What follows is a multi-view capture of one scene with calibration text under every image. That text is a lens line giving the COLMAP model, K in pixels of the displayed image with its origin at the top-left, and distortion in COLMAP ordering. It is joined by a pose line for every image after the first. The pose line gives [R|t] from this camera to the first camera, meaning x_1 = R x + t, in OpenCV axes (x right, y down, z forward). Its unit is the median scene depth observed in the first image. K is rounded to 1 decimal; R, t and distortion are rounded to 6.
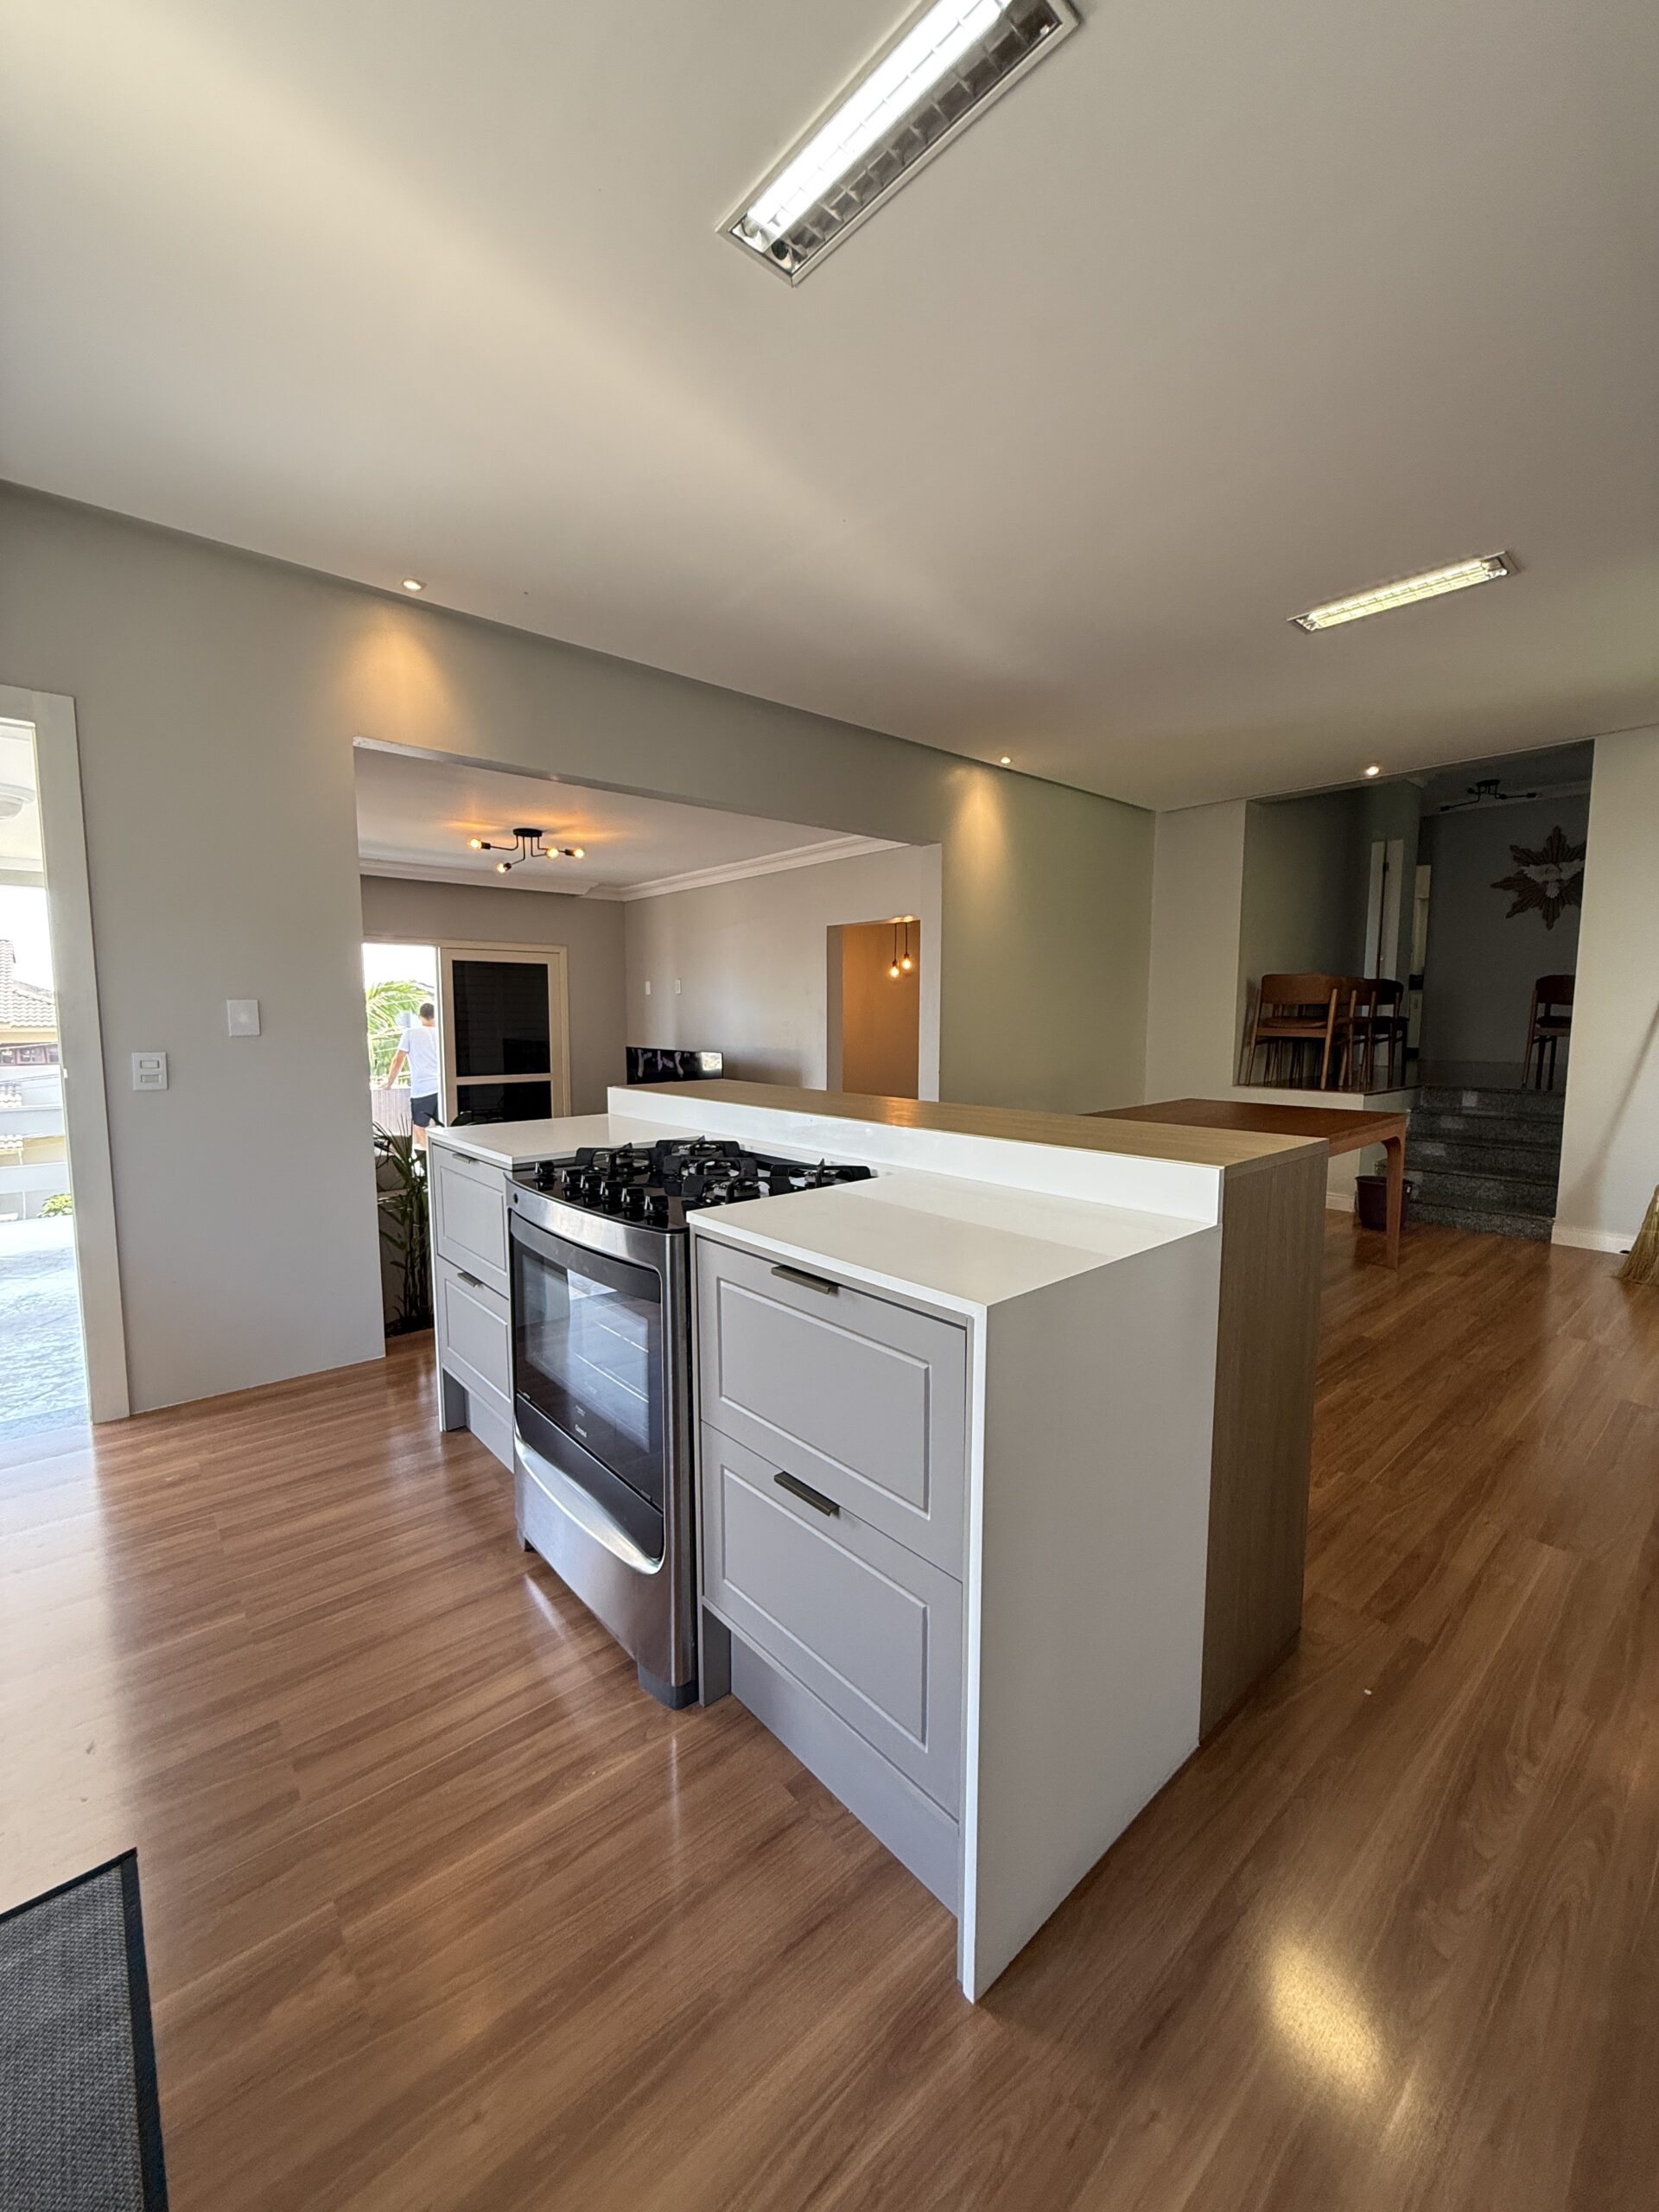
lens RADIAL K [[882.2, 0, 827.7], [0, 882.2, 1101.3], [0, 0, 1]] dist [-0.002223, -0.000425]
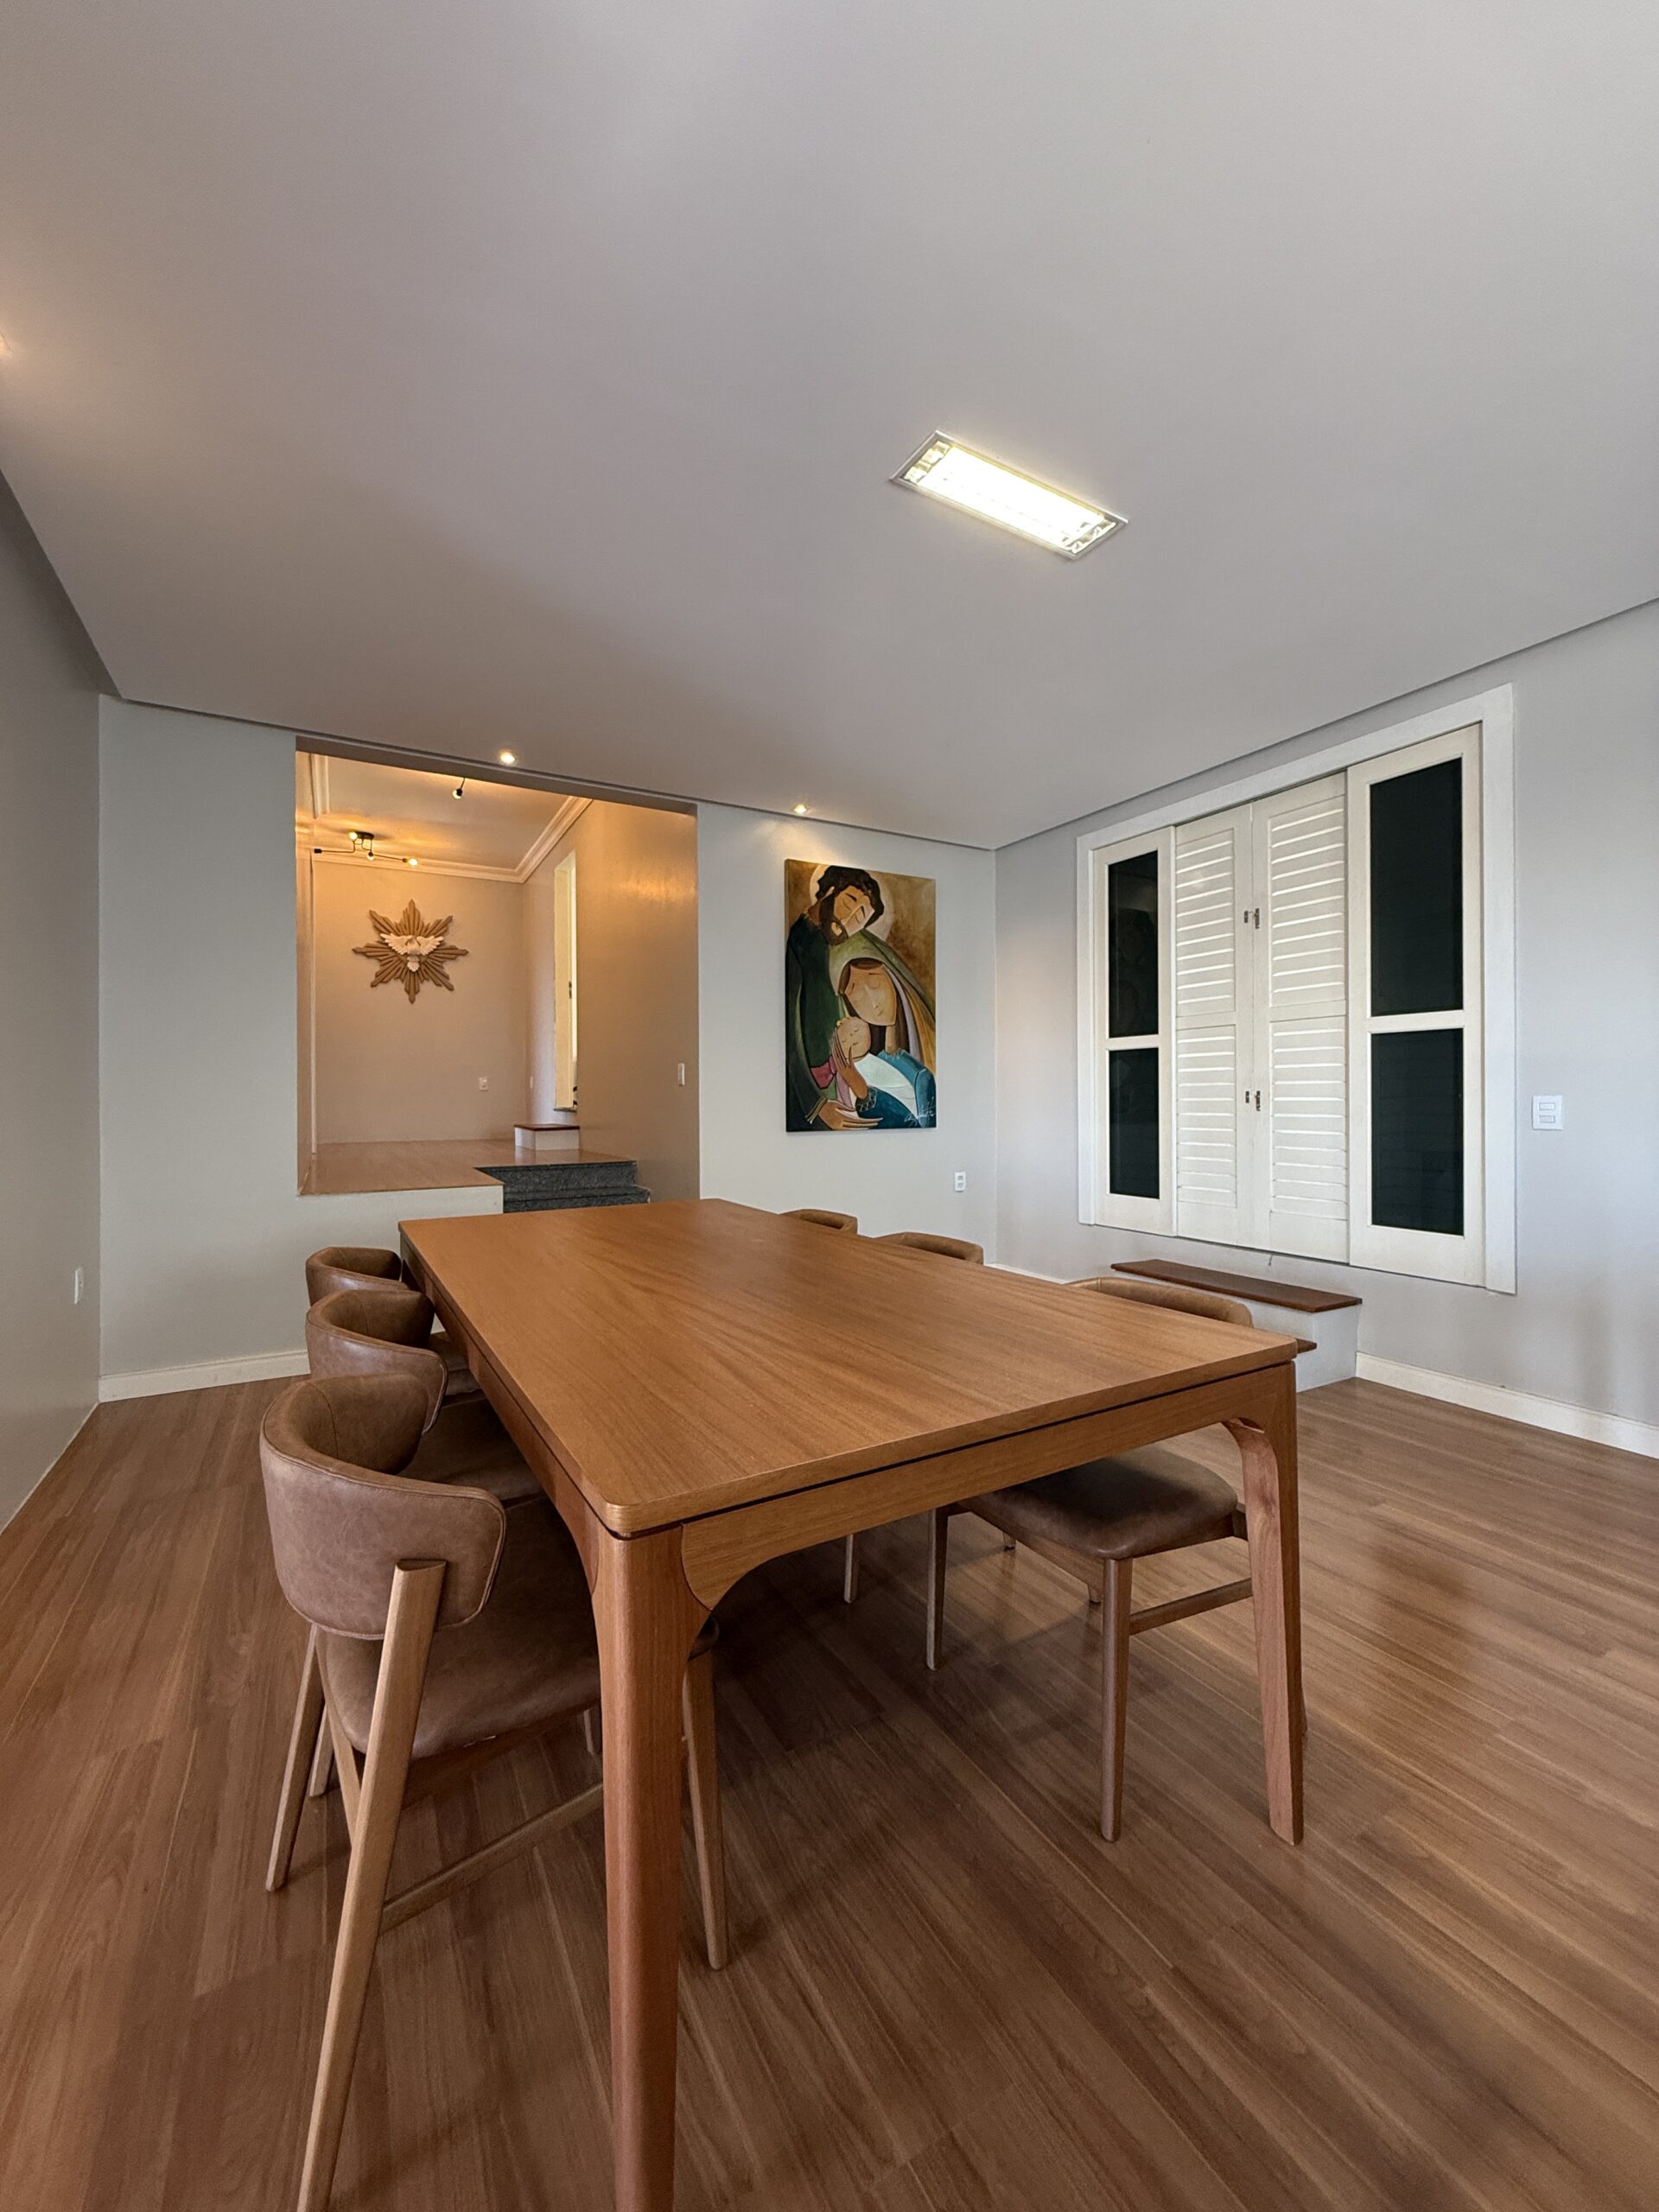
lens RADIAL K [[882.2, 0, 827.7], [0, 882.2, 1086.2], [0, 0, 1]] dist [-0.002223, -0.000425]
pose [[0.183026, 0.007352, 0.983081, -0.055115], [0.122731, 0.991978, -0.030268, -0.018790], [-0.975417, 0.126194, 0.180655, 0.386338]]
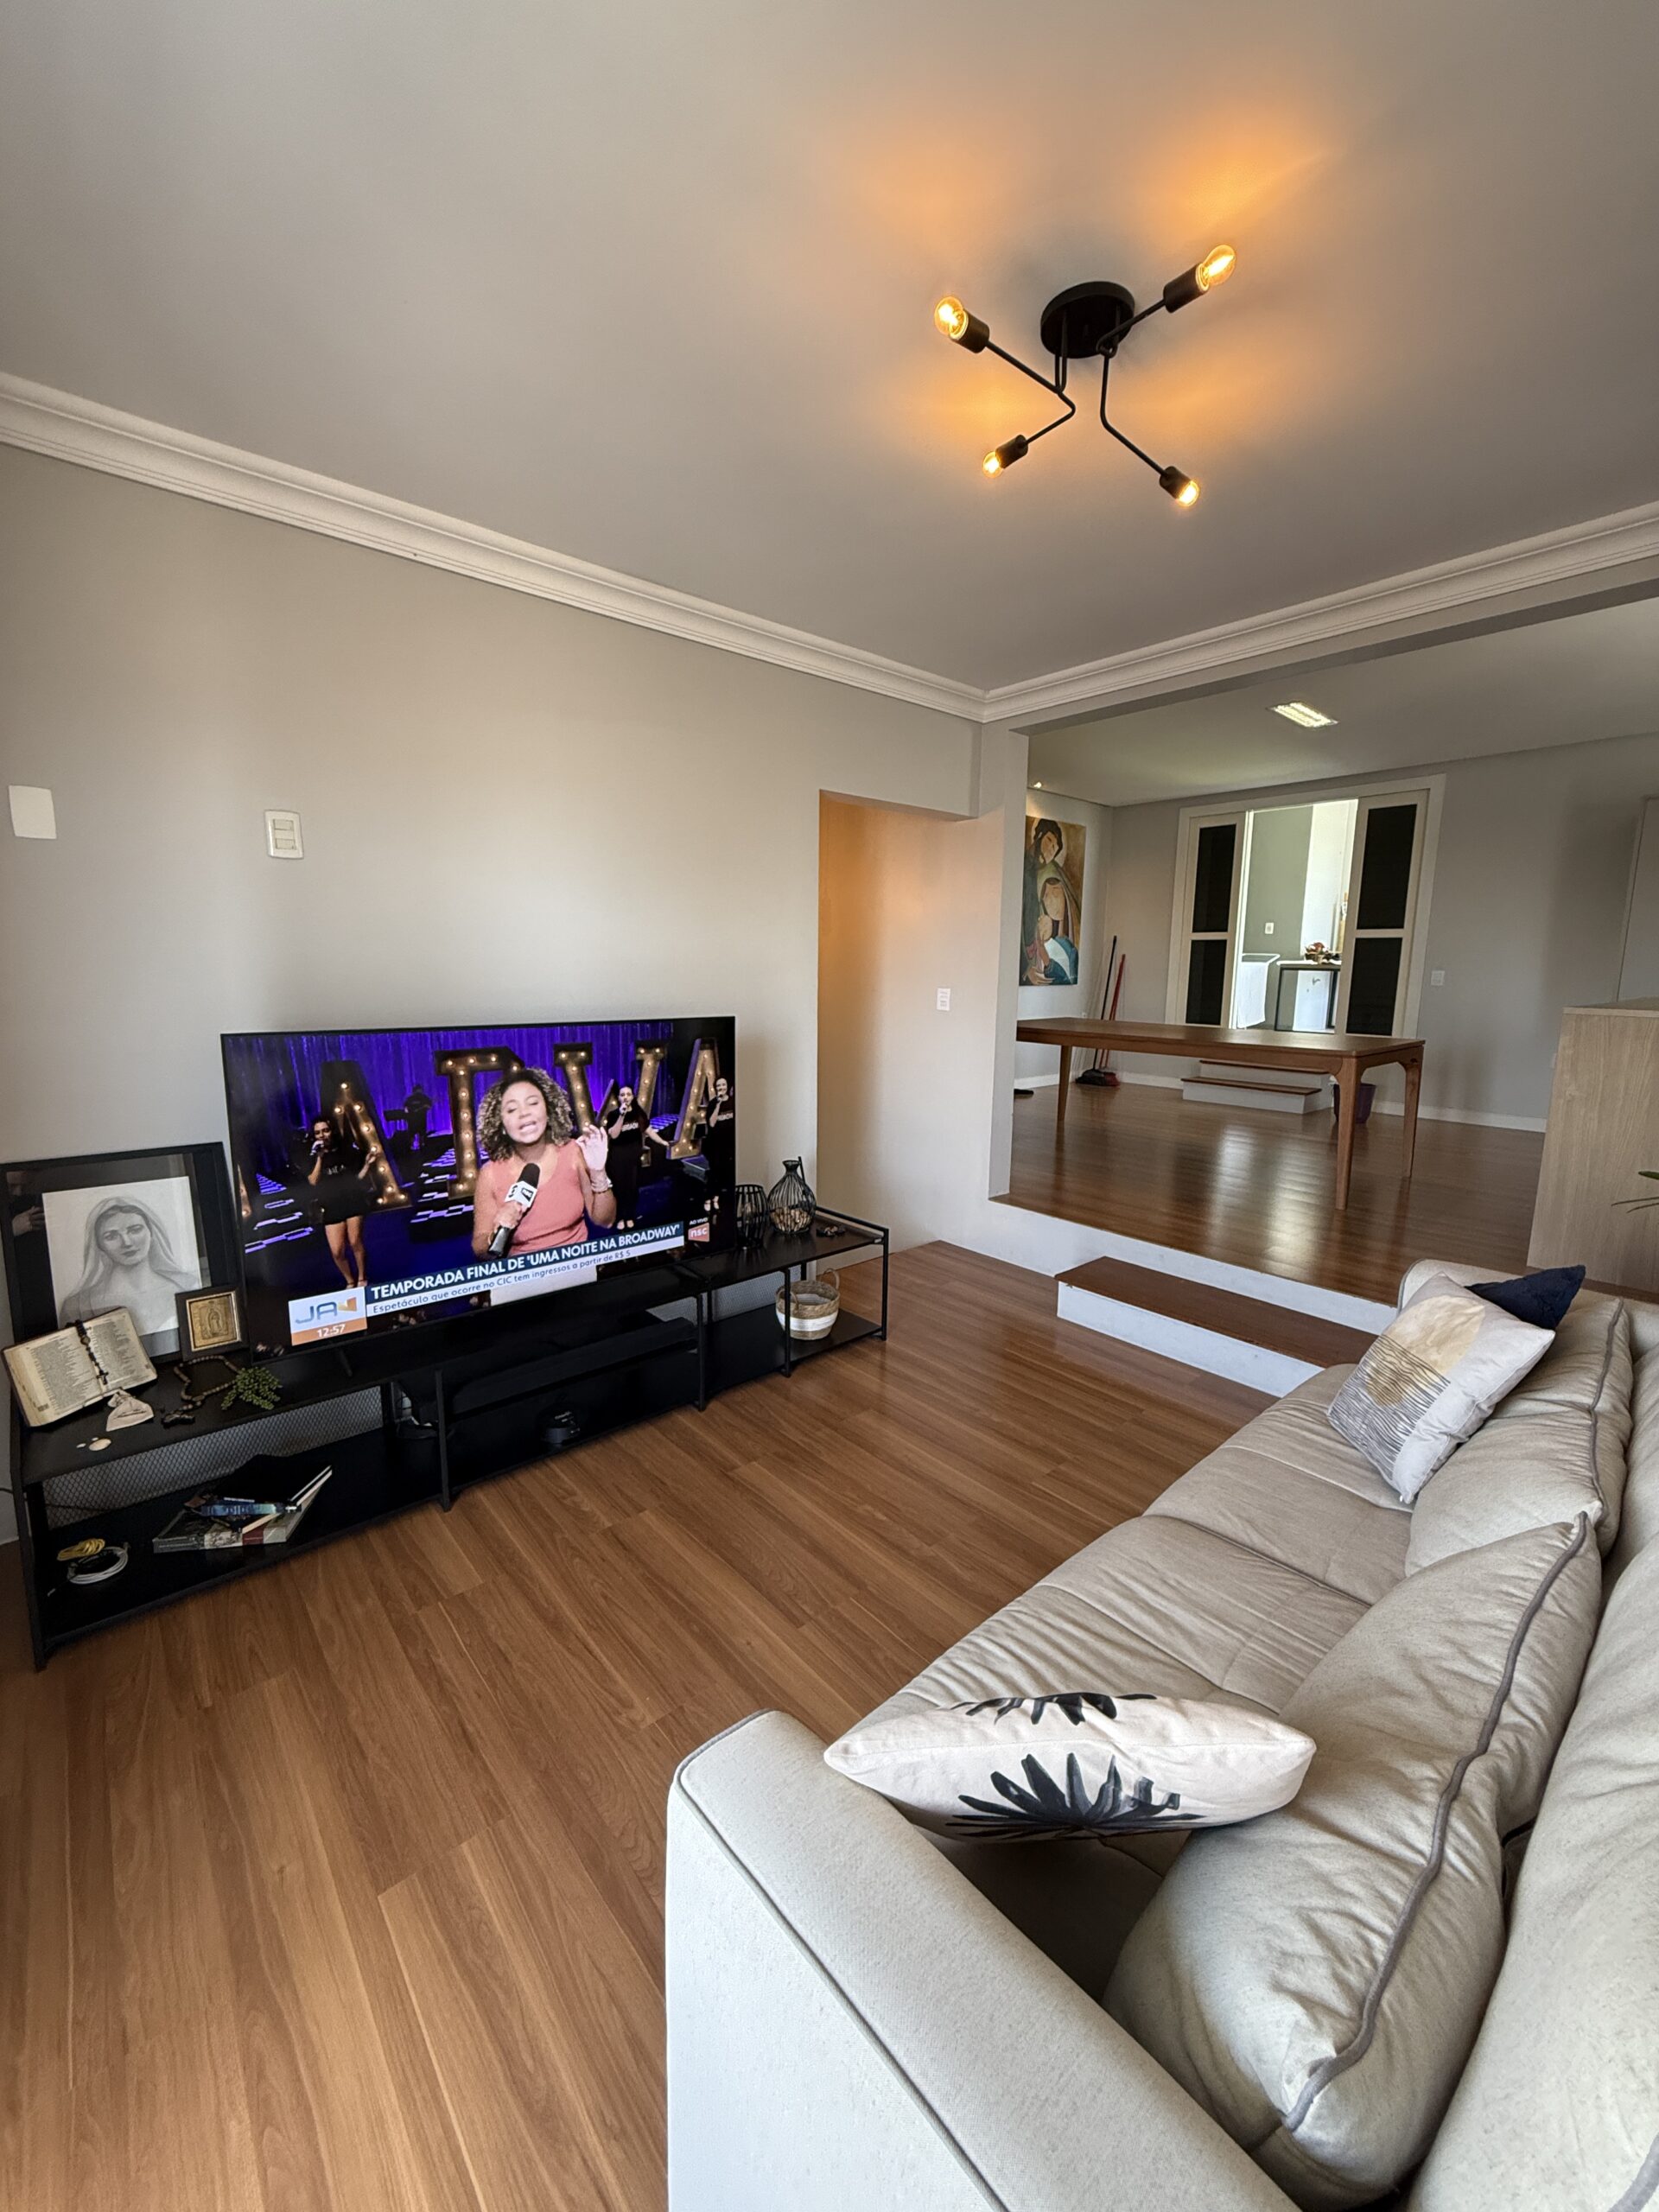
lens RADIAL K [[882.2, 0, 841.0], [0, 882.2, 1095.1], [0, 0, 1]] dist [-0.002223, -0.000425]
pose [[0.005138, -0.149384, 0.988766, -0.441050], [0.103741, 0.983523, 0.148053, -0.052016], [-0.994591, 0.101815, 0.020550, 0.684090]]
